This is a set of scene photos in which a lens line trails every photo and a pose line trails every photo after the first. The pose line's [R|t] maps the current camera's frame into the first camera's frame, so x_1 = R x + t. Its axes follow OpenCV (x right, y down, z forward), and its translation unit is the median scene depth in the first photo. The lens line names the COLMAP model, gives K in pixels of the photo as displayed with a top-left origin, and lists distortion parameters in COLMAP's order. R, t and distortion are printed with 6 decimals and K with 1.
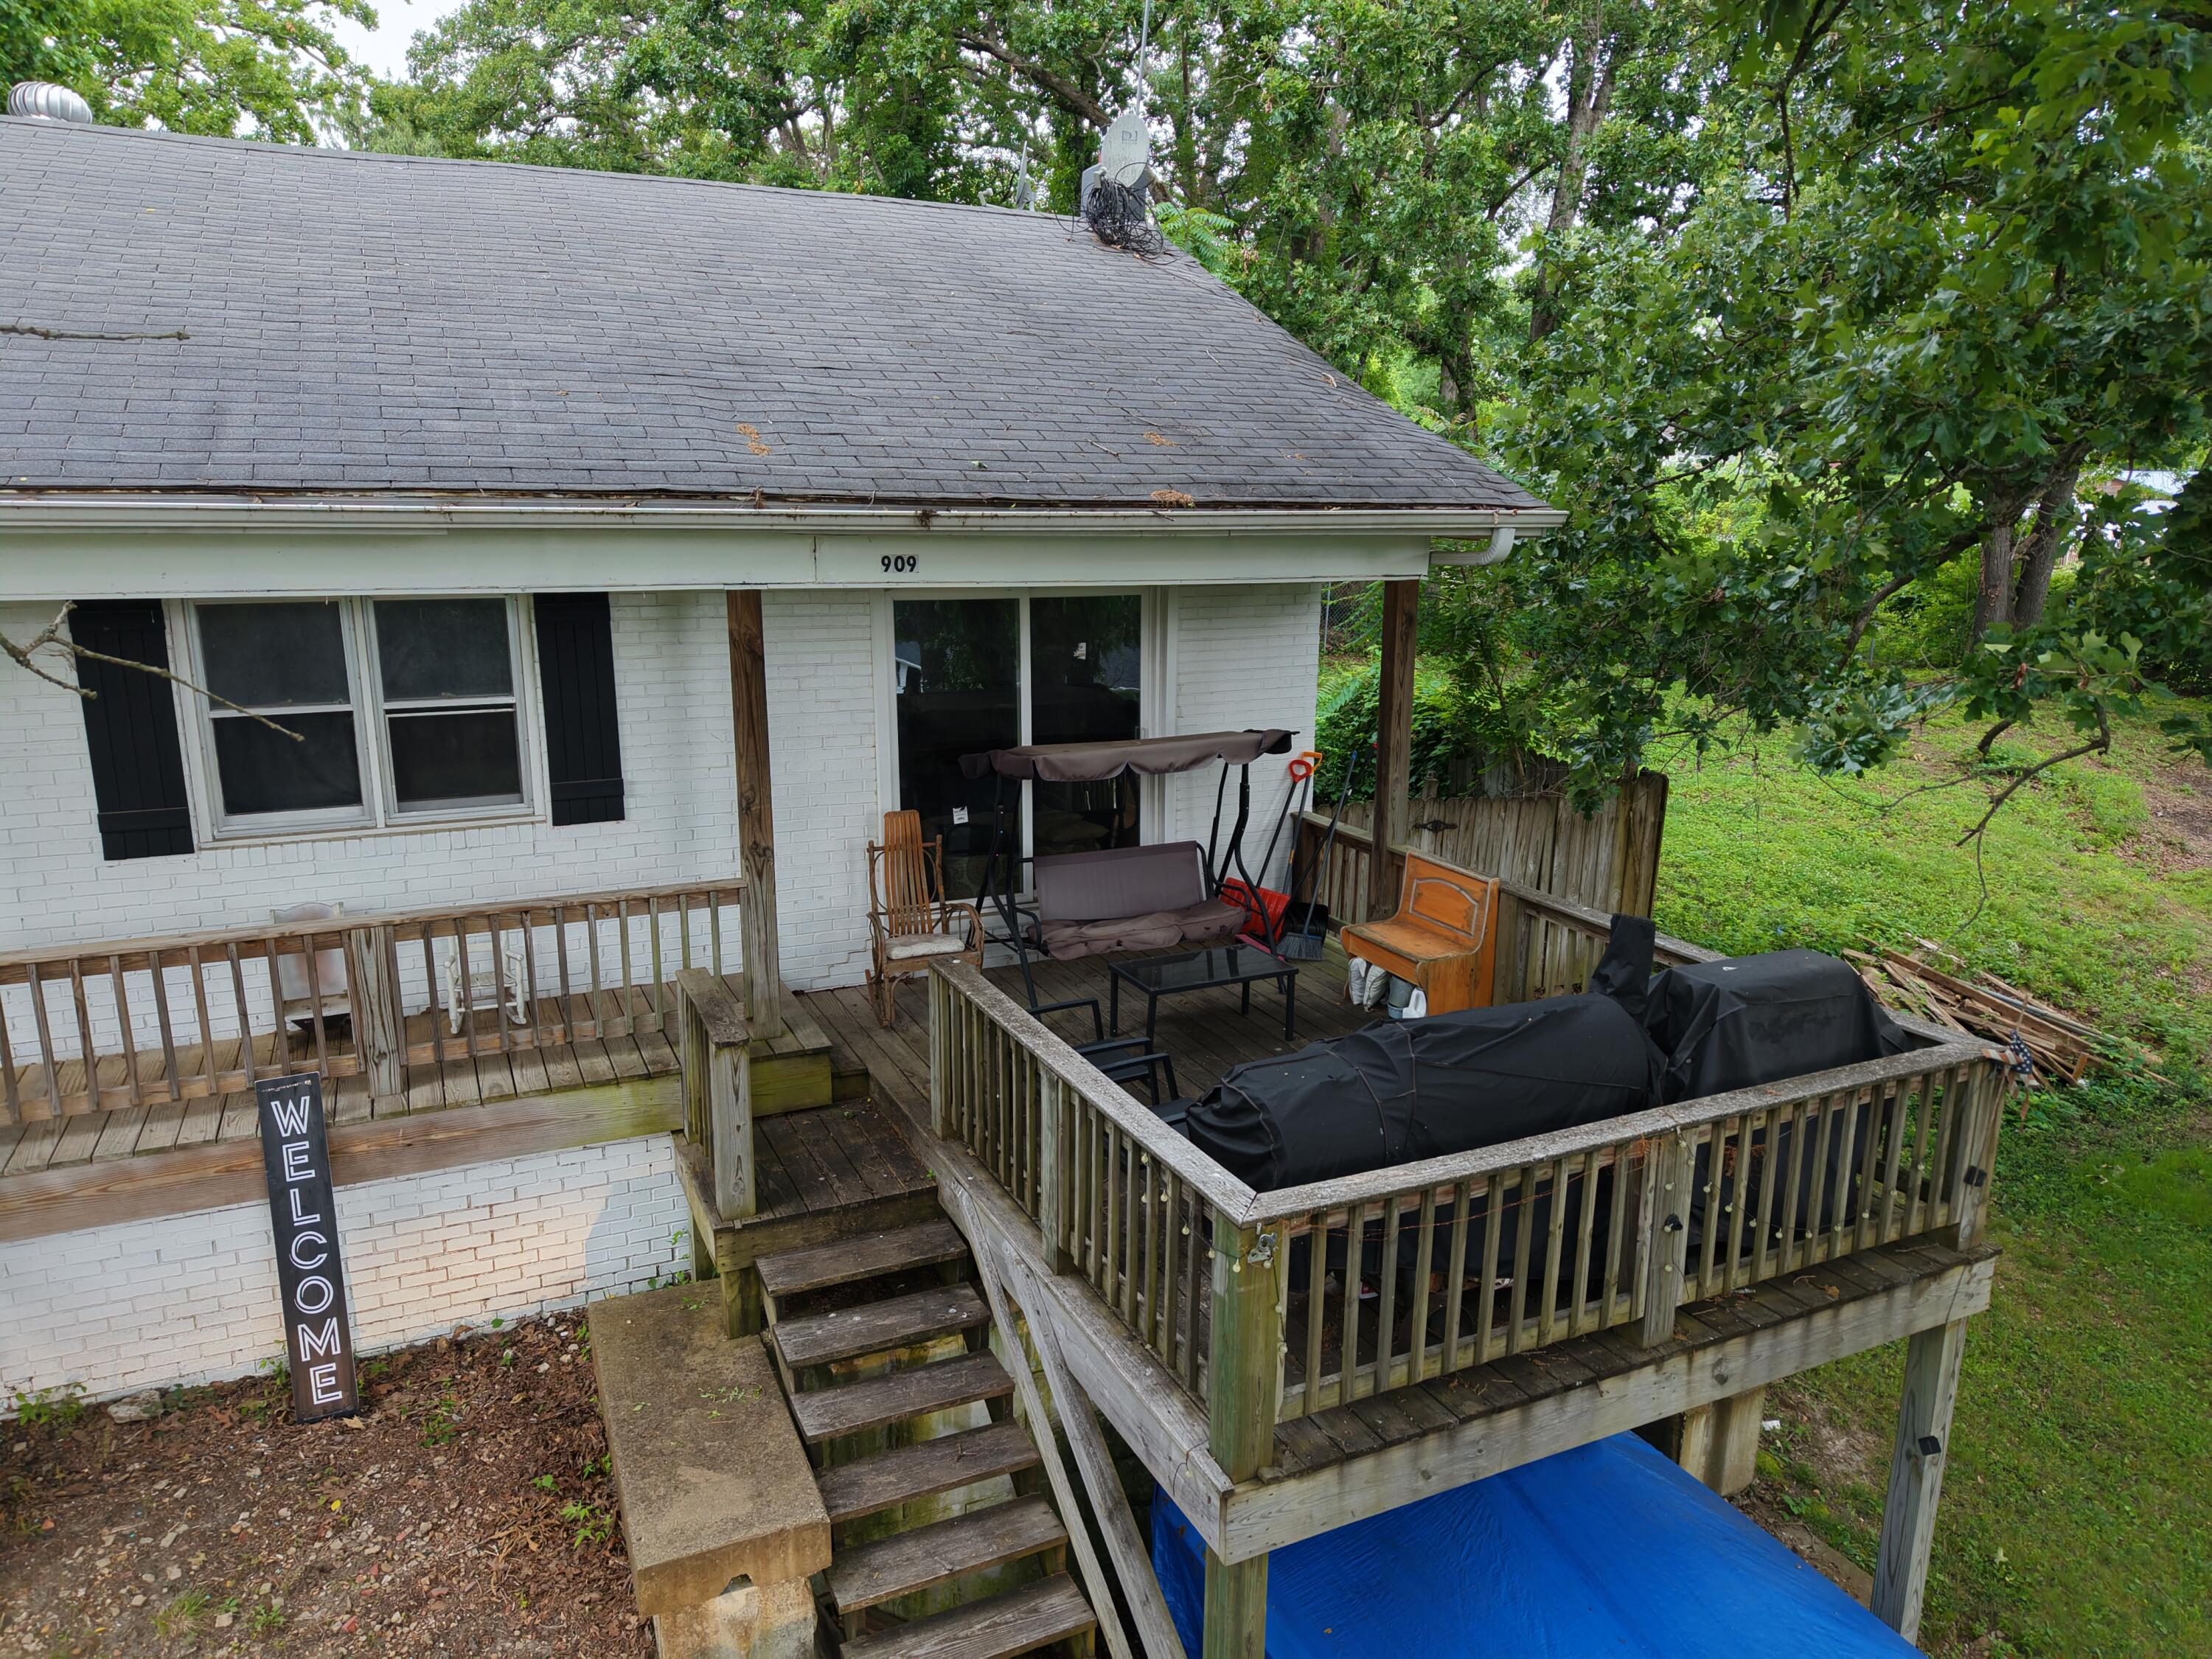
lens RADIAL K [[1460.5, 0, 1106.0], [0, 1460.5, 829.5], [0, 0, 1]] dist [0.009363, -0.001917]
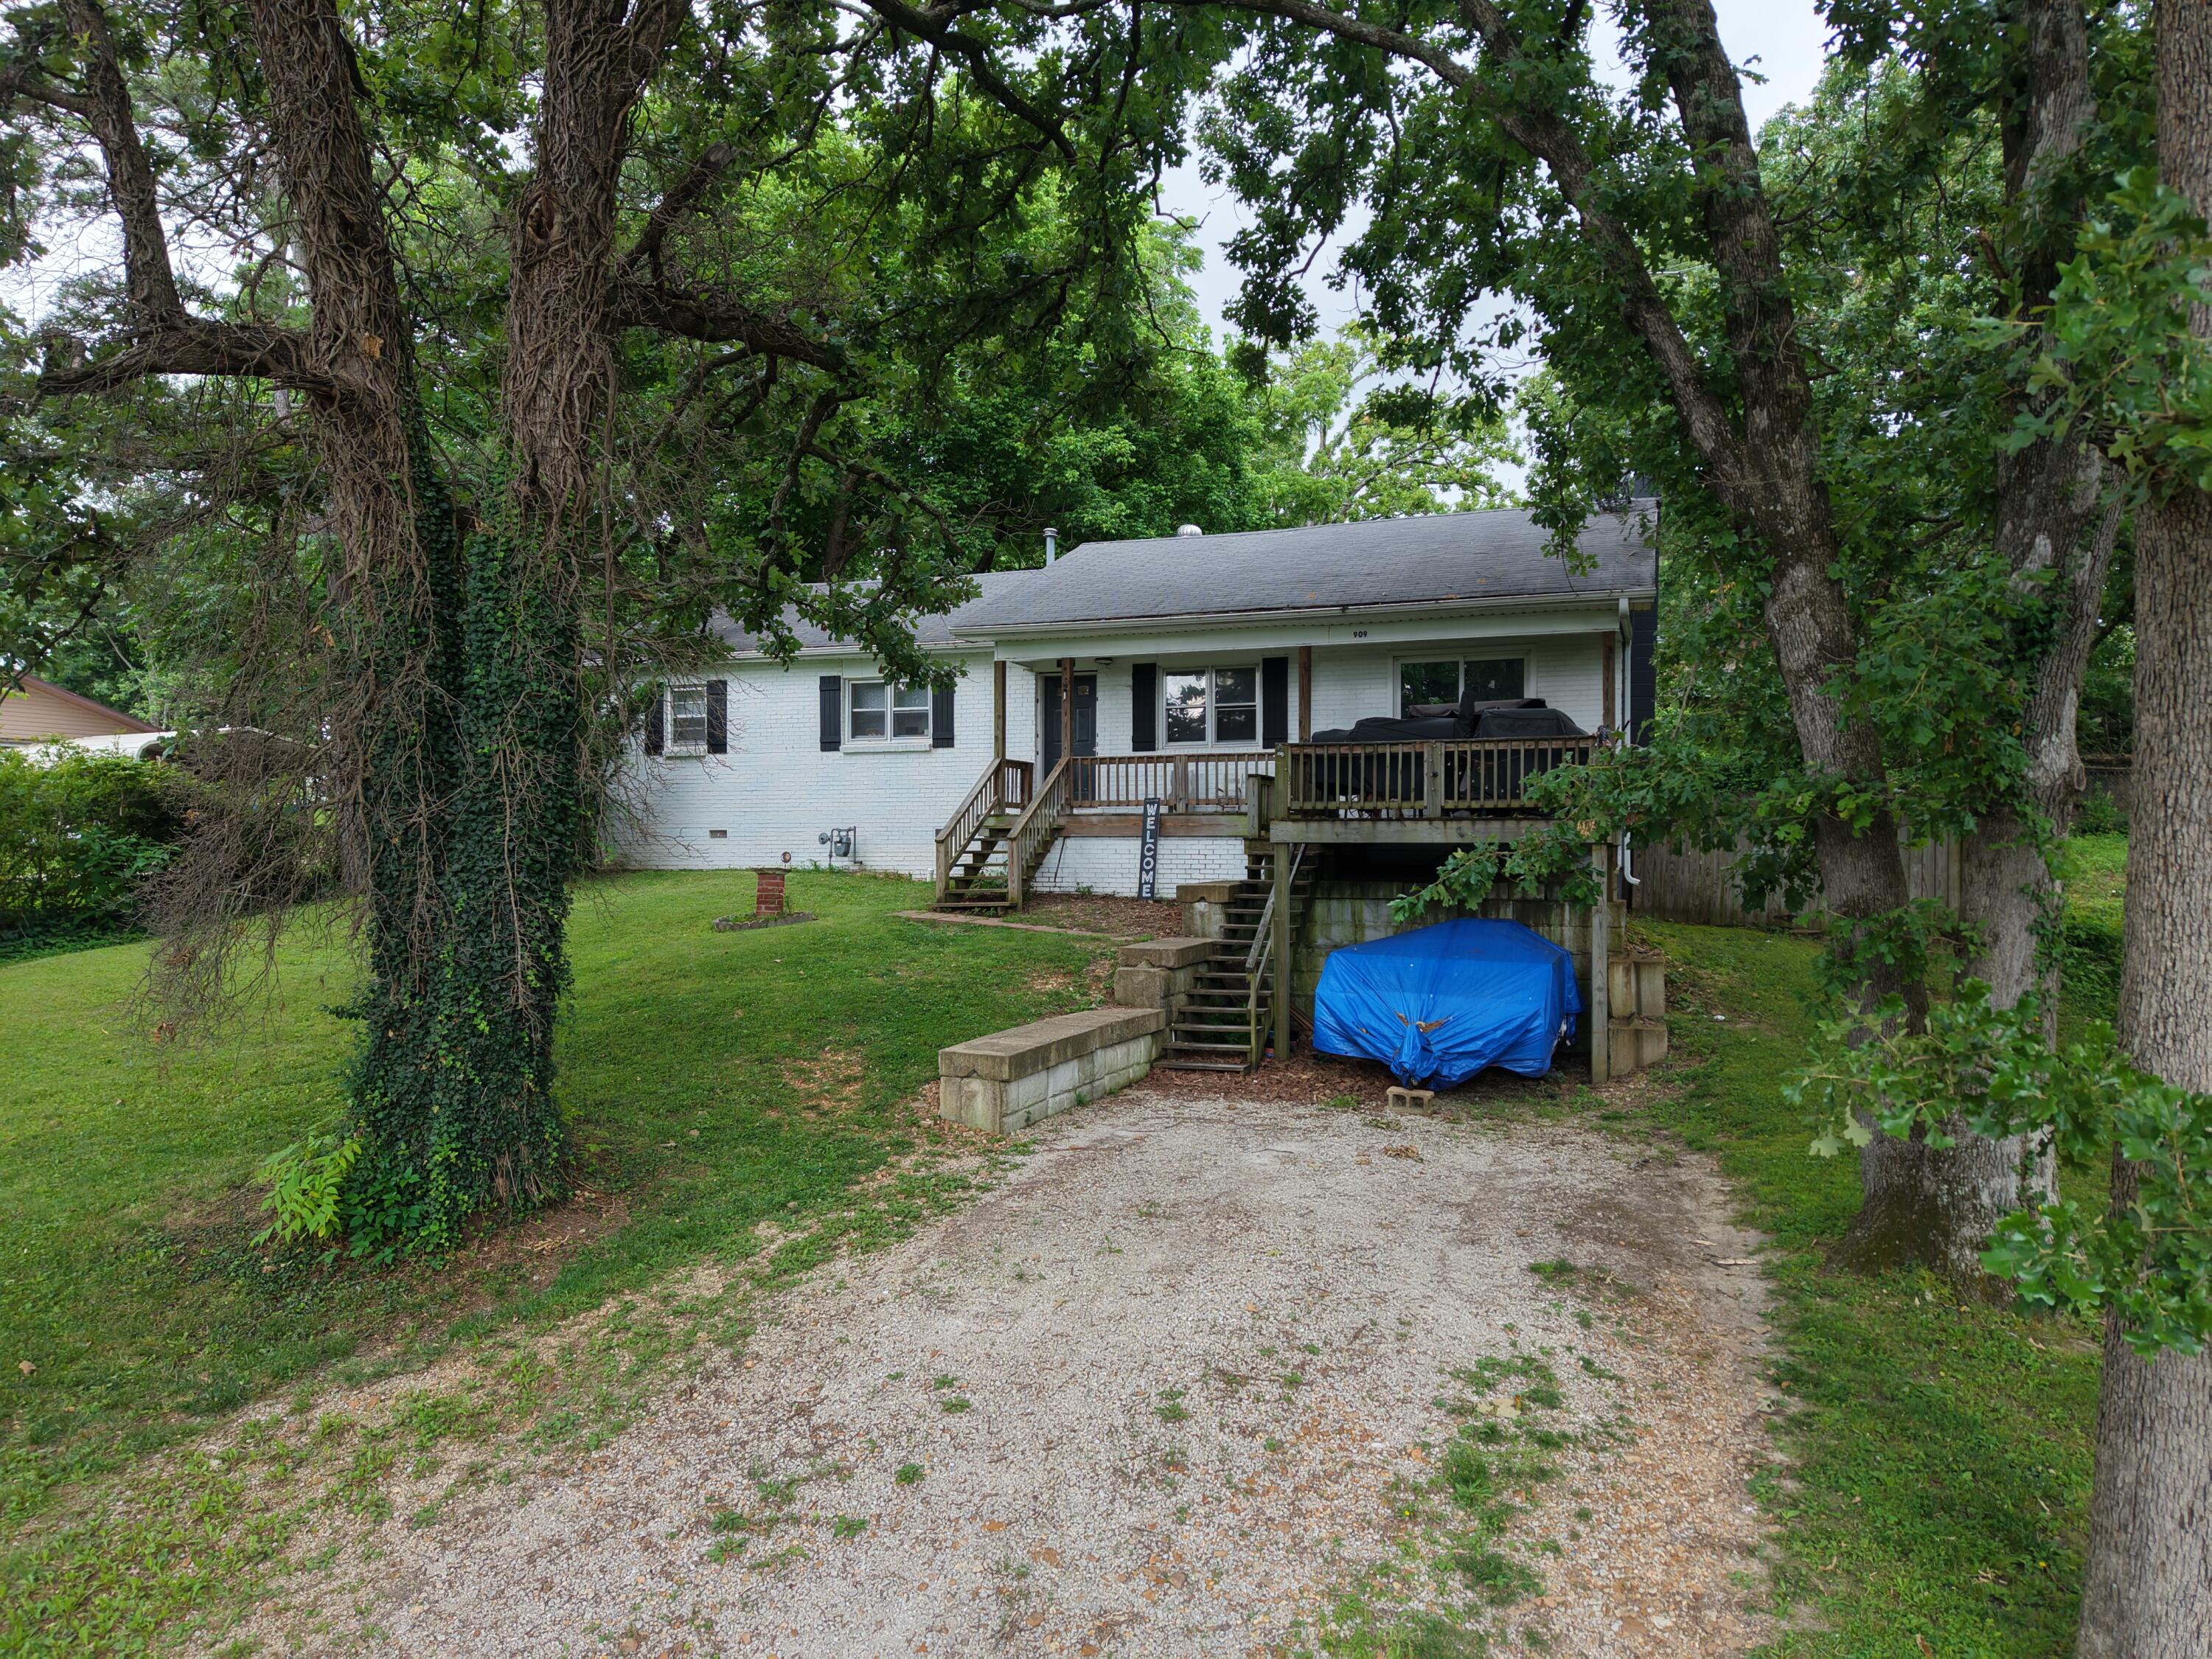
lens RADIAL K [[1460.5, 0, 1106.0], [0, 1460.5, 829.5], [0, 0, 1]] dist [0.009363, -0.001917]
pose [[0.719739, -0.012971, -0.694123, 1.584380], [-0.153268, 0.972187, -0.177092, 0.818823], [0.677115, 0.233846, 0.697733, -1.280431]]
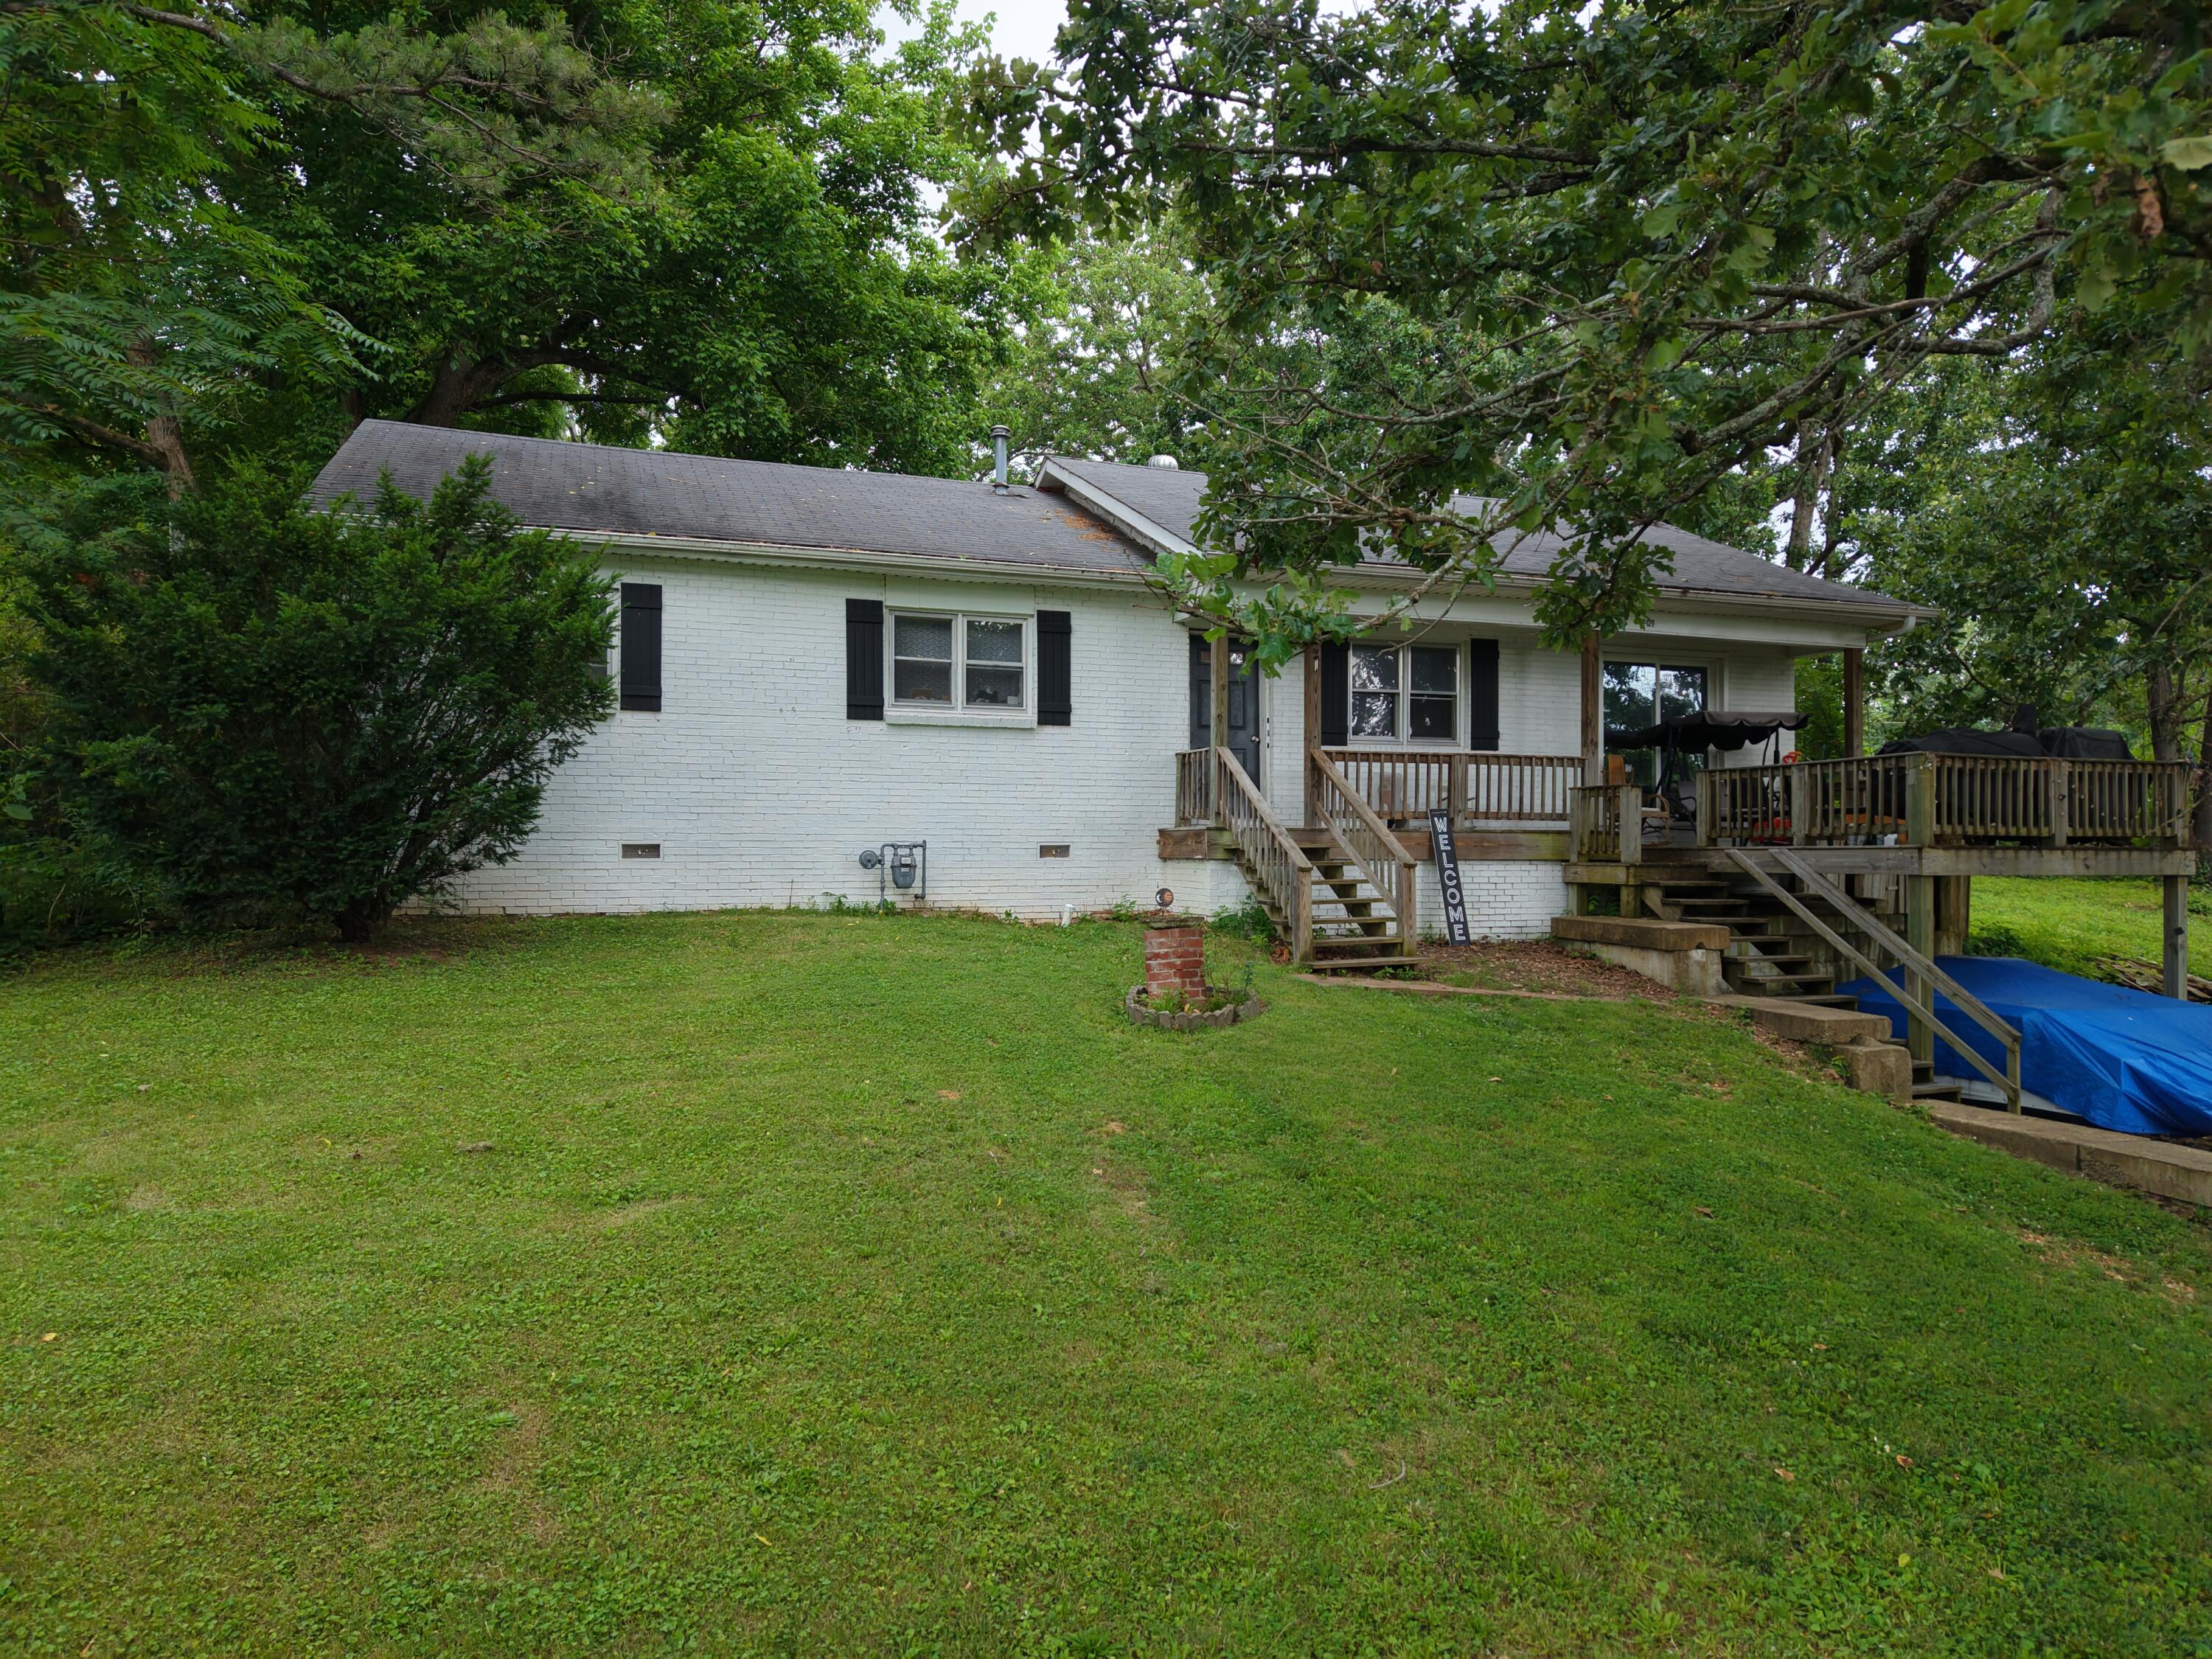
lens RADIAL K [[1460.5, 0, 1106.0], [0, 1460.5, 829.5], [0, 0, 1]] dist [0.009363, -0.001917]
pose [[0.995950, -0.001540, -0.089898, -0.891924], [-0.019522, 0.972296, -0.232938, 0.780900], [0.087767, 0.233749, 0.968328, -1.395942]]
